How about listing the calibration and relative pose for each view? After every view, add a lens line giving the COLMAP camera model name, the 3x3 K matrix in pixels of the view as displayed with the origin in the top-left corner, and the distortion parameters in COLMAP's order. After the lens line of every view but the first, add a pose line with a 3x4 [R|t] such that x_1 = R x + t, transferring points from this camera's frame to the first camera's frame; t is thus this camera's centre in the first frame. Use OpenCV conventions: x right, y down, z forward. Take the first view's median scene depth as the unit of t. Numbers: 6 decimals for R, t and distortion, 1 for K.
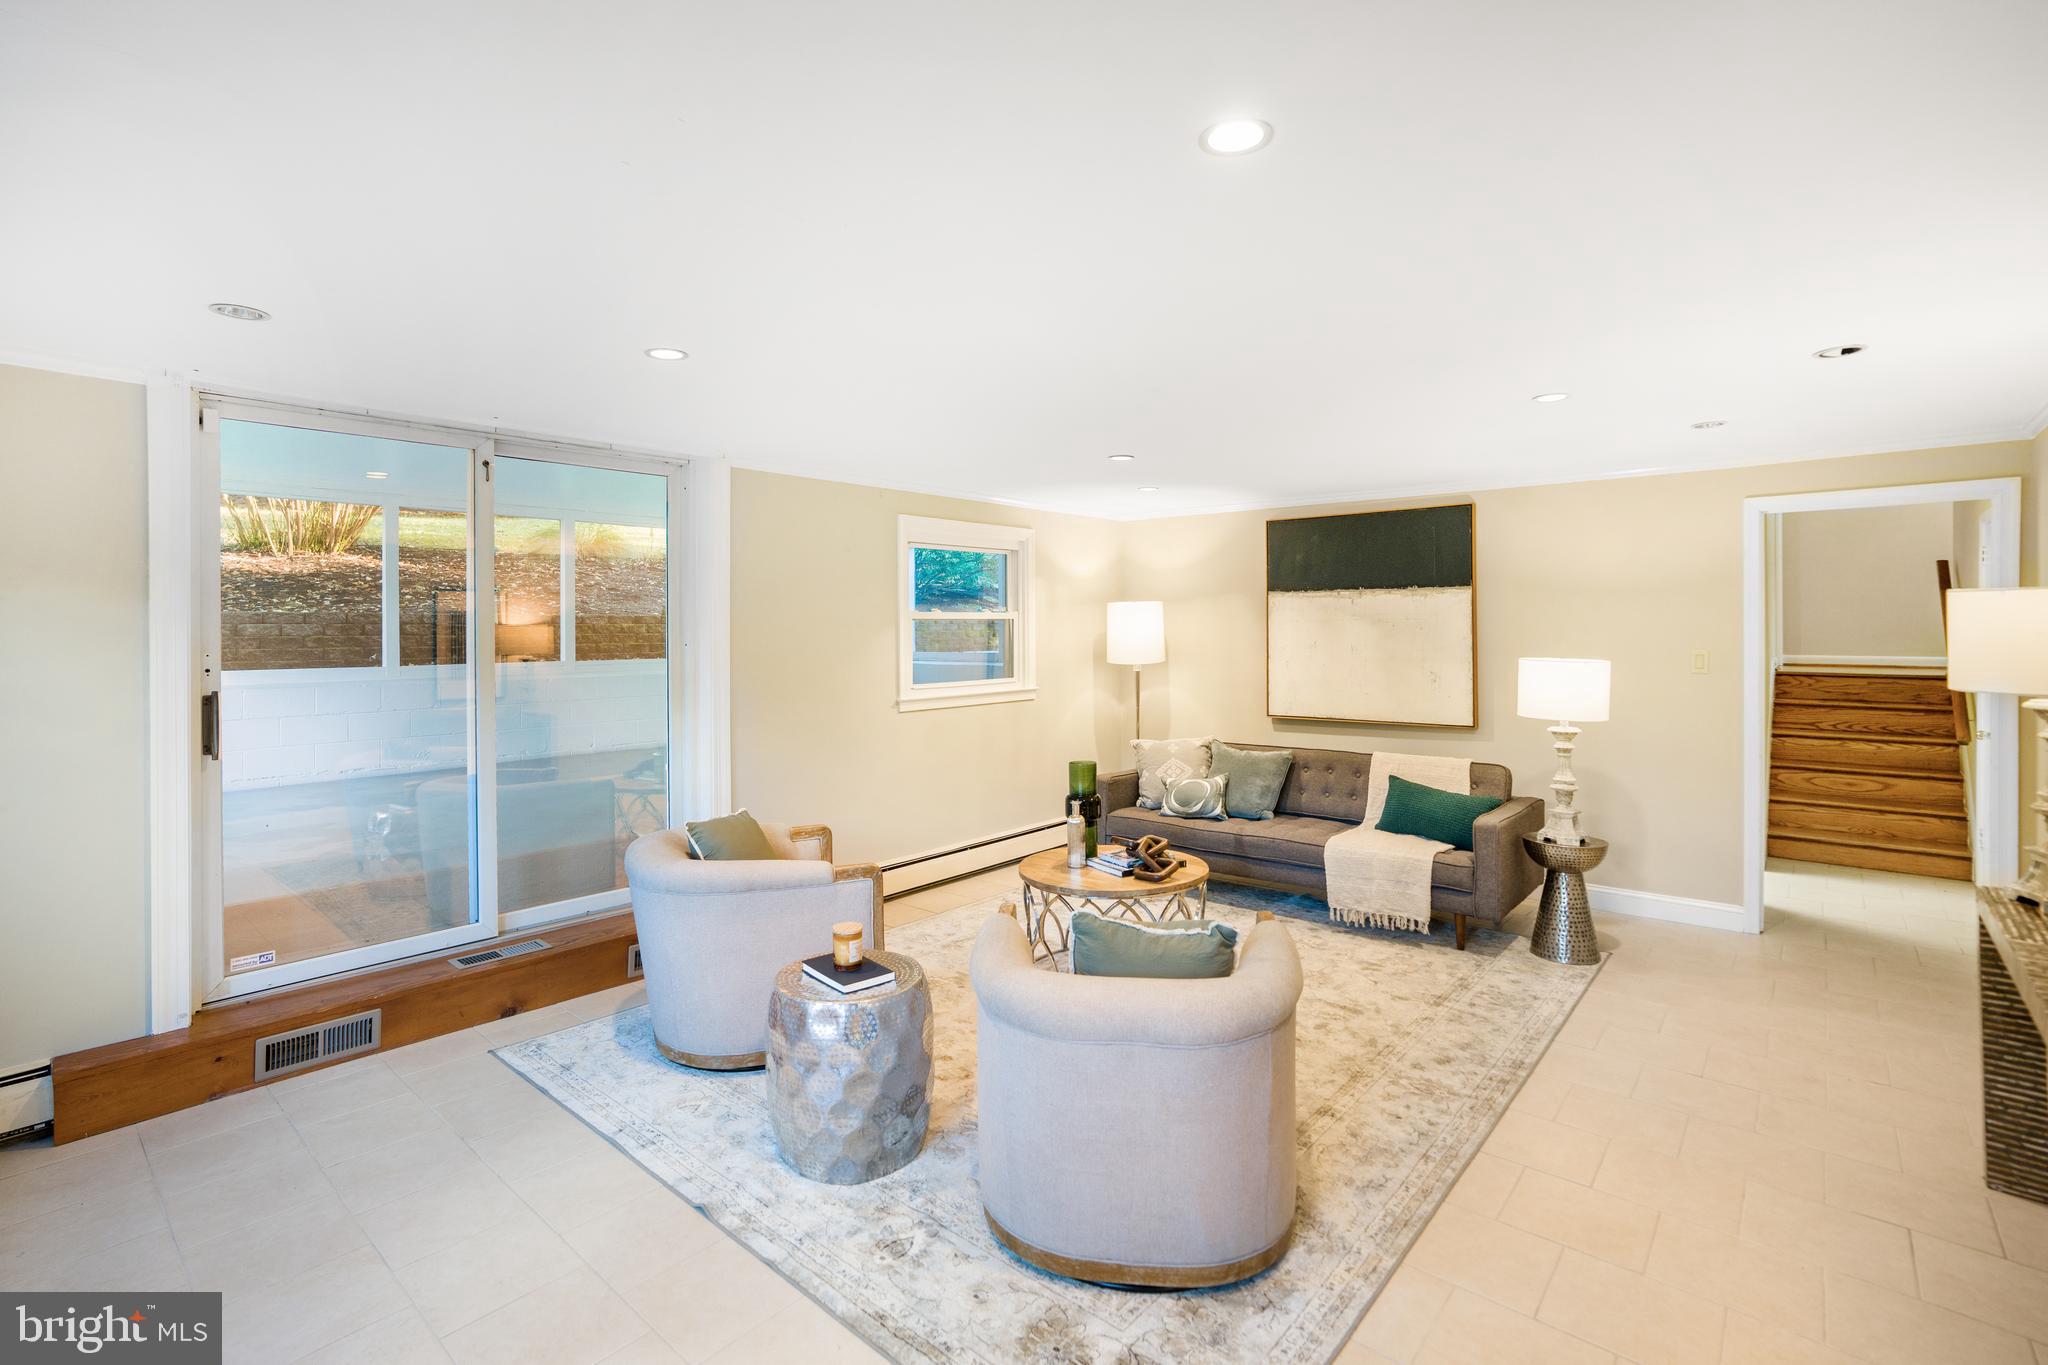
lens RADIAL K [[956.2, 0, 1026.2], [0, 956.2, 640.2], [0, 0, 1]] dist [-0.064708, 0.022730]
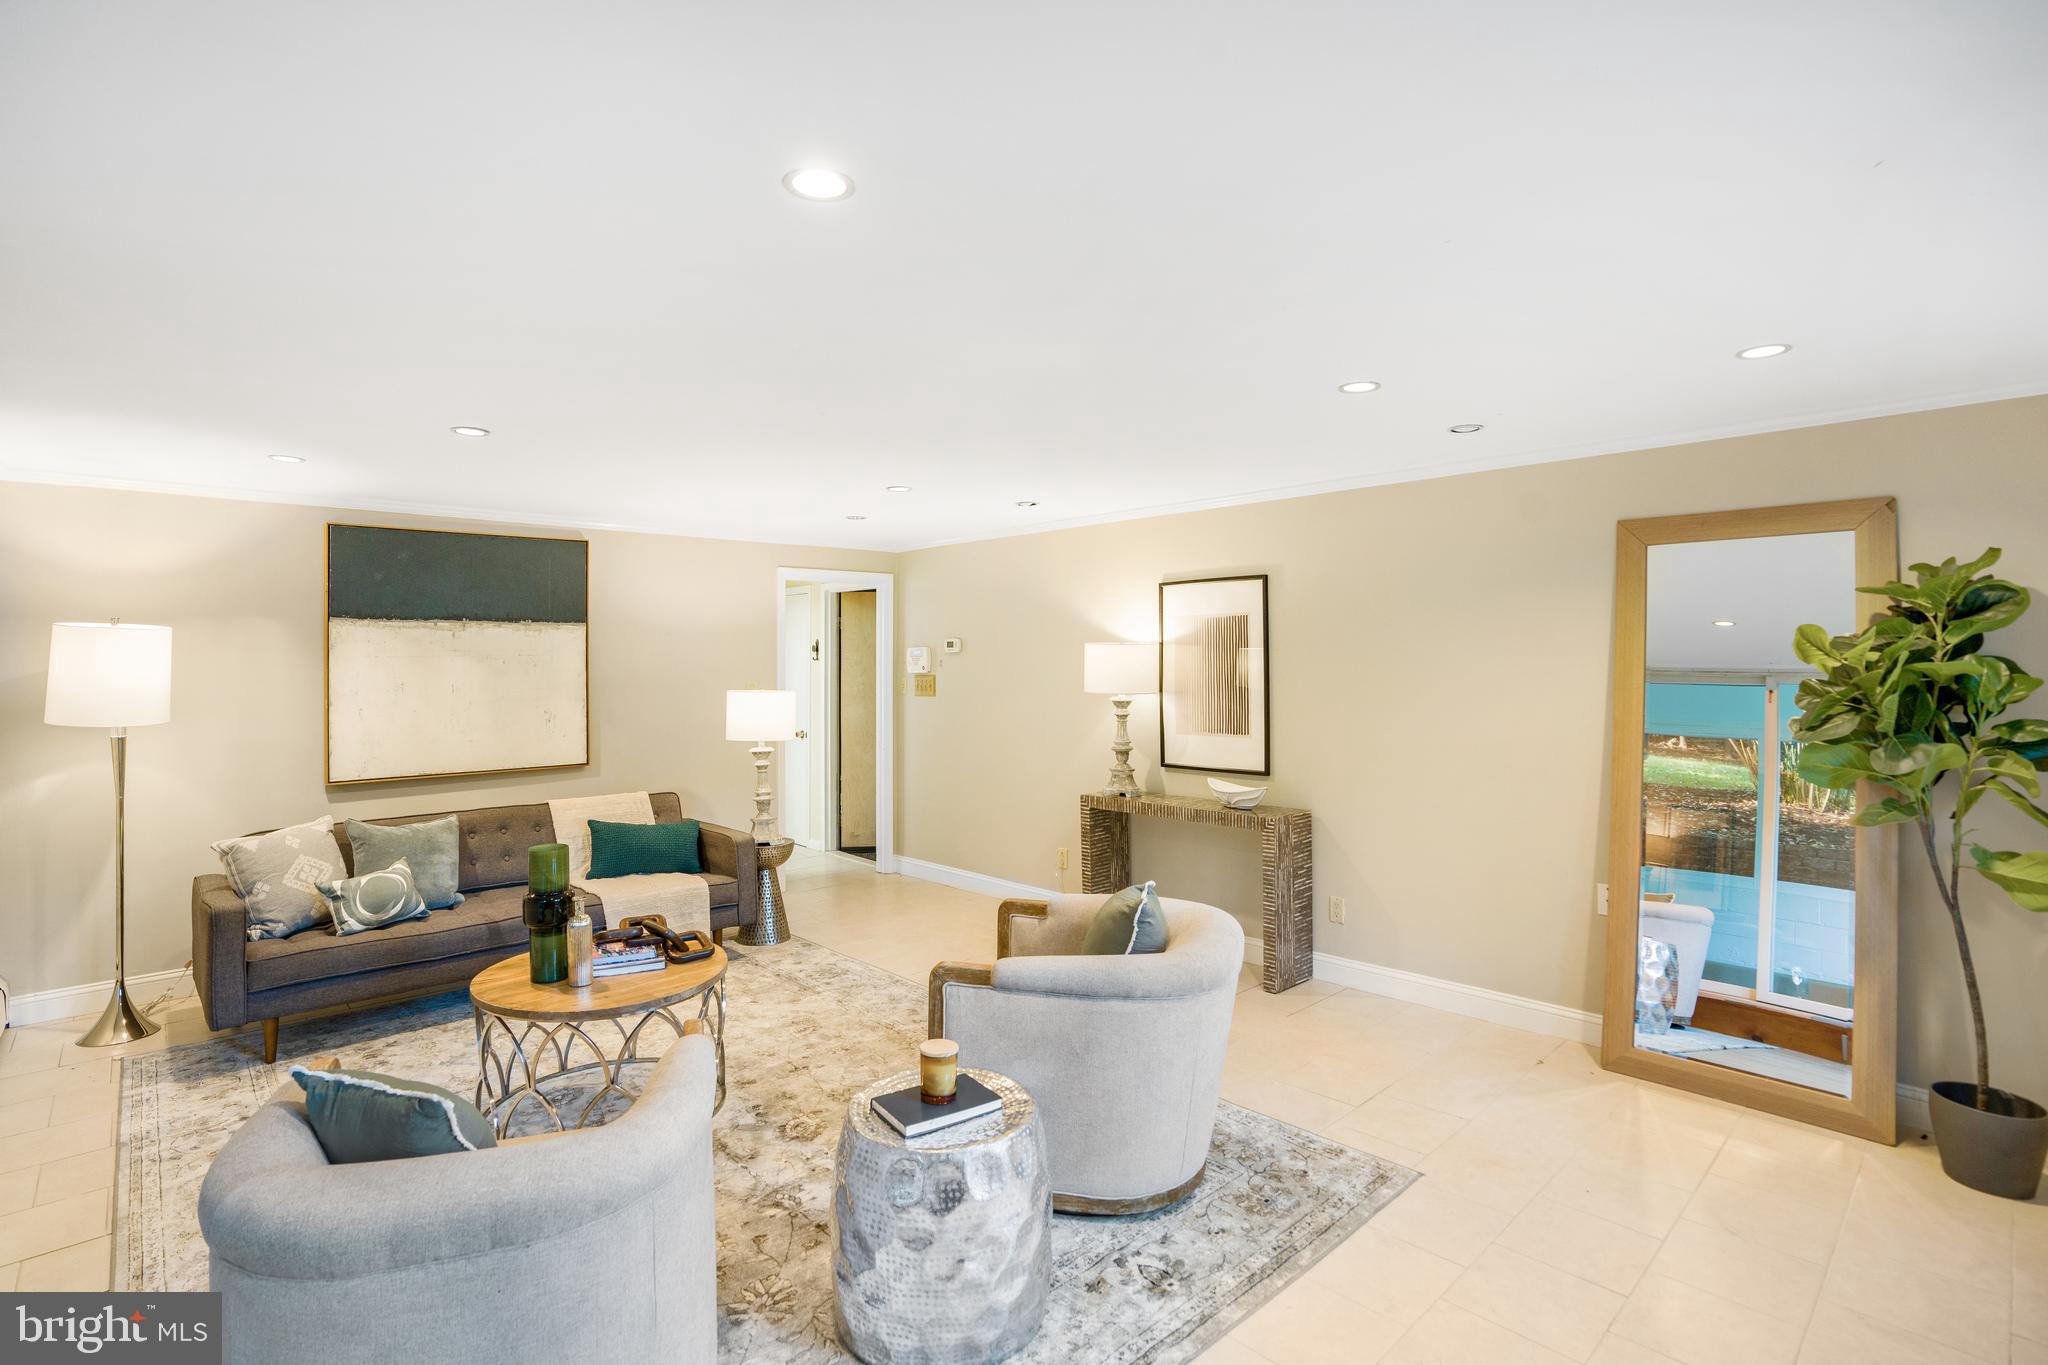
lens RADIAL K [[983.5, 0, 1022.1], [0, 983.5, 666.4], [0, 0, 1]] dist [-0.068164, 0.025457]
pose [[0.102195, -0.001087, 0.994764, -0.503197], [0.016998, 0.999855, -0.000654, -0.003331], [-0.994619, 0.016975, 0.102198, 0.436235]]
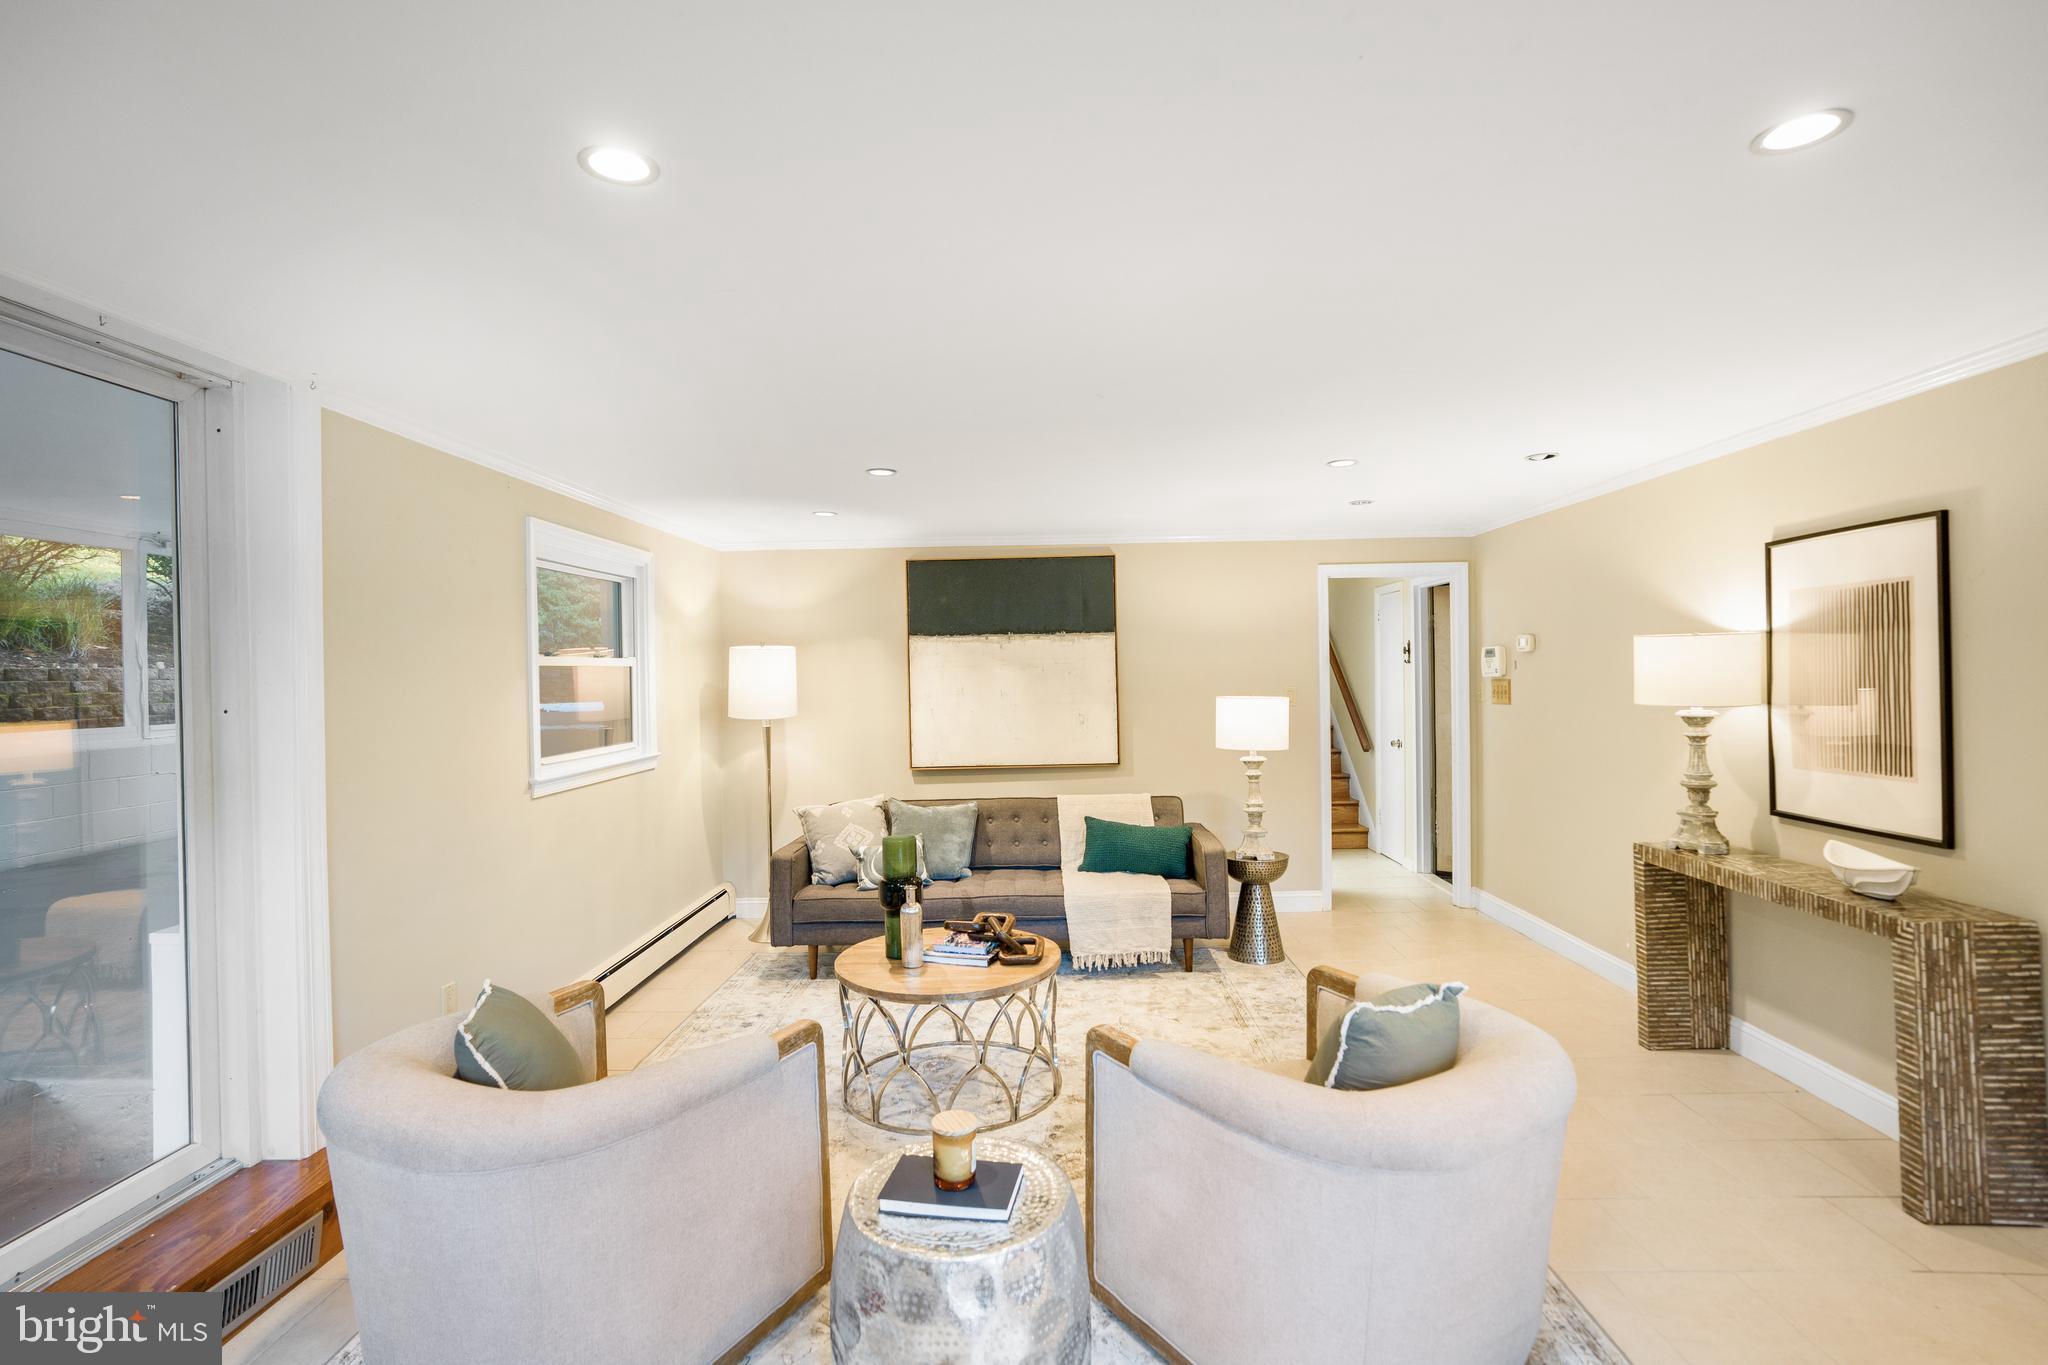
lens RADIAL K [[947.2, 0, 1027.8], [0, 947.2, 689.0], [0, 0, 1]] dist [-0.063374, 0.034664]
pose [[0.768551, -0.019851, 0.639480, -0.290787], [0.022398, 0.999741, 0.004116, -0.000027], [-0.639396, 0.011160, 0.768796, 0.239271]]
